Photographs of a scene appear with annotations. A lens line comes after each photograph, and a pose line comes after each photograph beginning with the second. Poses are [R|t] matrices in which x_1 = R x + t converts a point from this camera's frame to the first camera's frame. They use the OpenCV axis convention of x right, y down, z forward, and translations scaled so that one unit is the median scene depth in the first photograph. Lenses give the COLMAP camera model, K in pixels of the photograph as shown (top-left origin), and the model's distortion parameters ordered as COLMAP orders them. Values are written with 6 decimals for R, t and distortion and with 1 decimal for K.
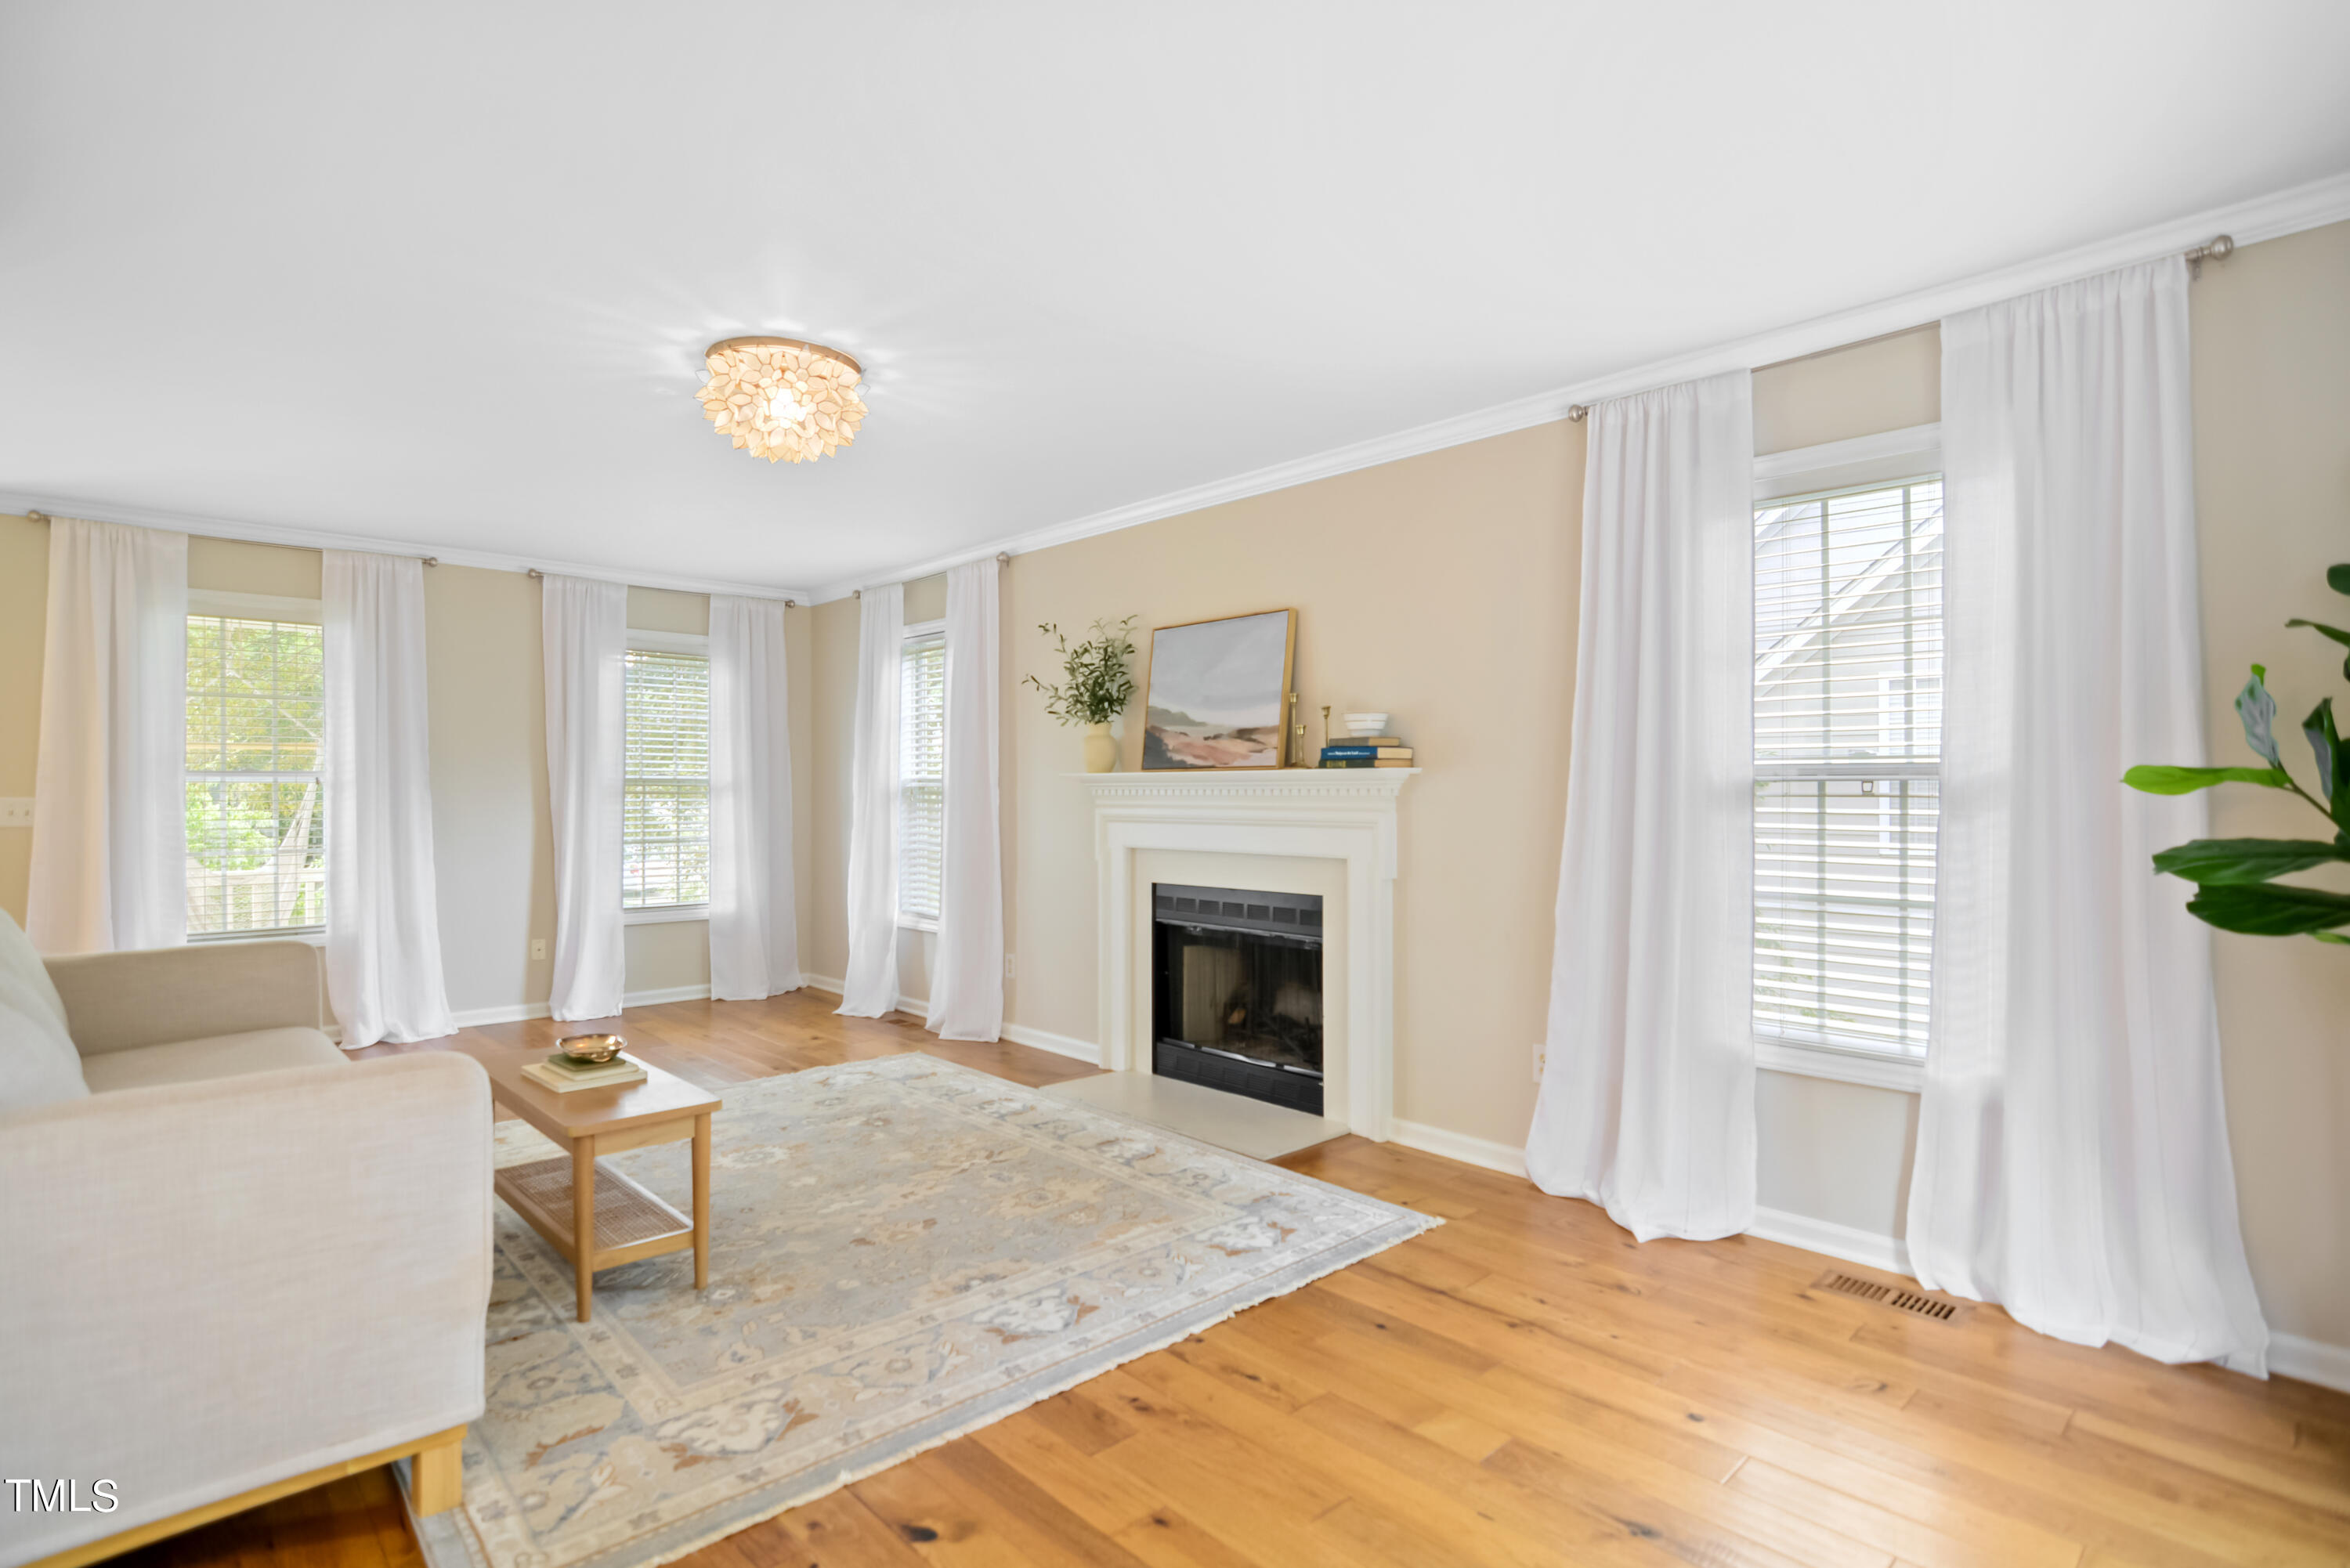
lens RADIAL K [[1177.4, 0, 1156.8], [0, 1177.4, 792.6], [0, 0, 1]] dist [-0.003444, -0.000487]
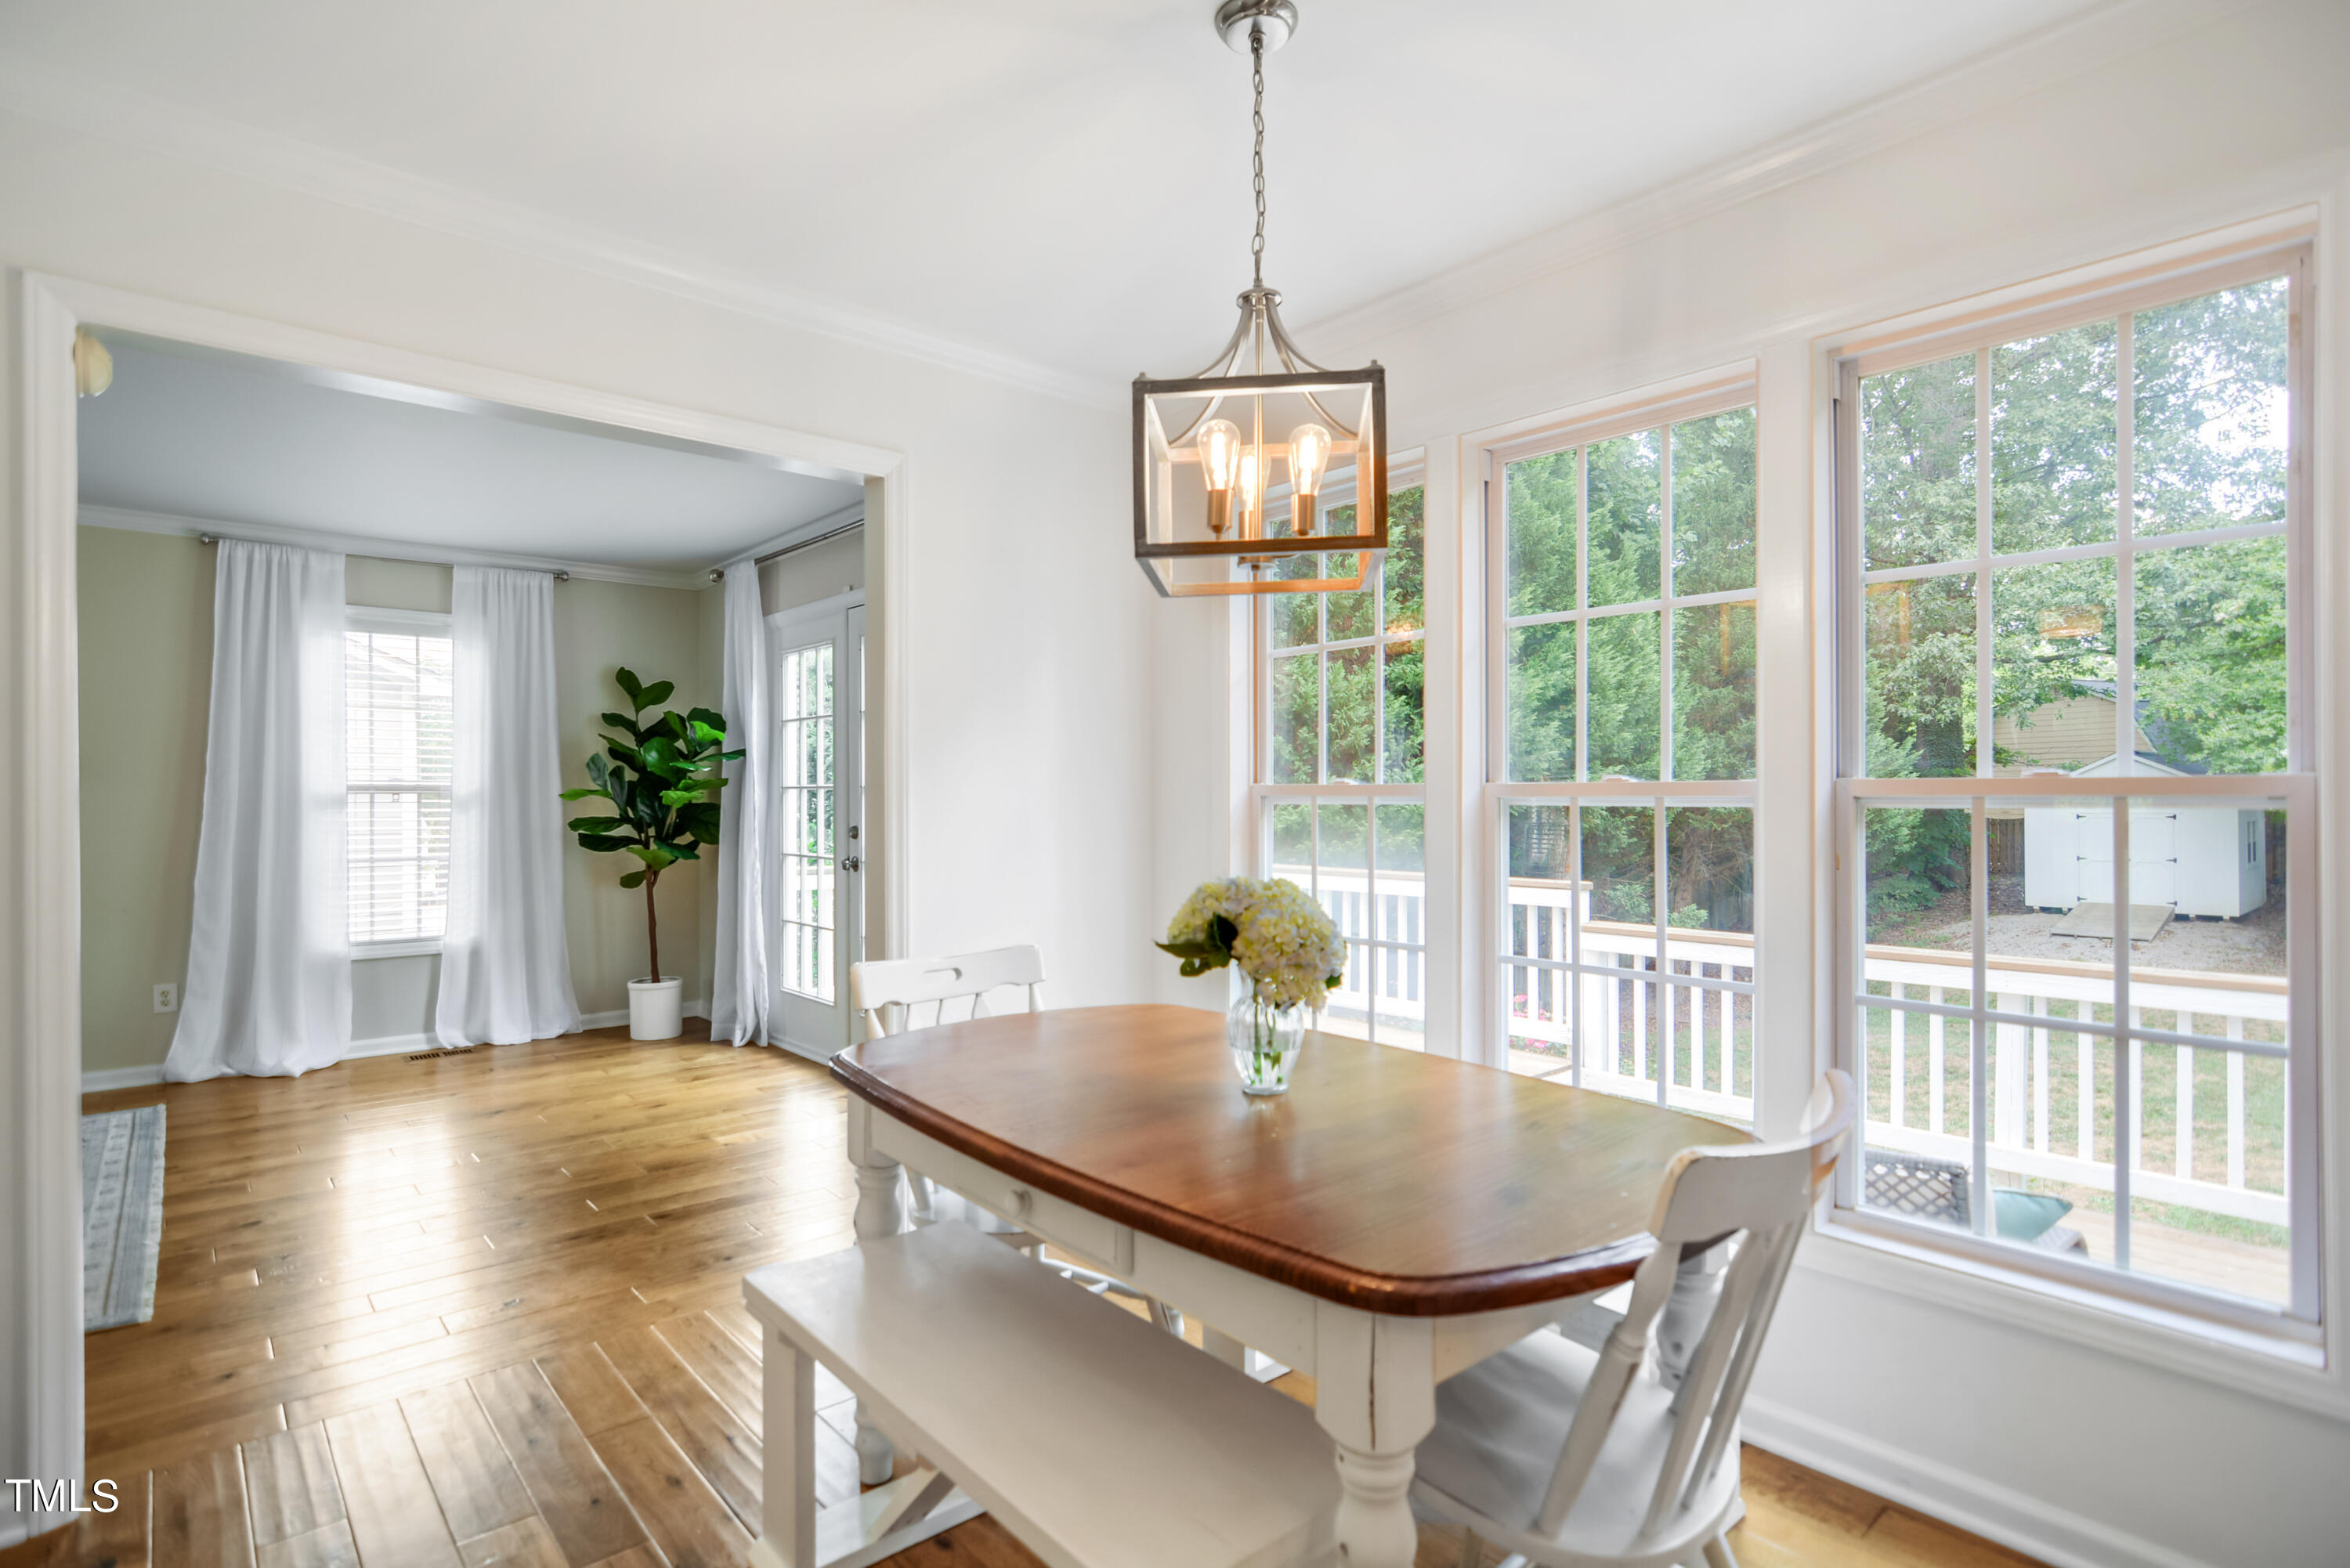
lens RADIAL K [[1154.5, 0, 1173.6], [0, 1154.5, 787.0], [0, 0, 1]] dist [-0.017319, 0.000845]
pose [[0.014007, 0.011156, 0.999840, -0.857752], [0.008300, 0.999902, -0.011272, 0.007432], [-0.999867, 0.008456, 0.013913, -0.174653]]
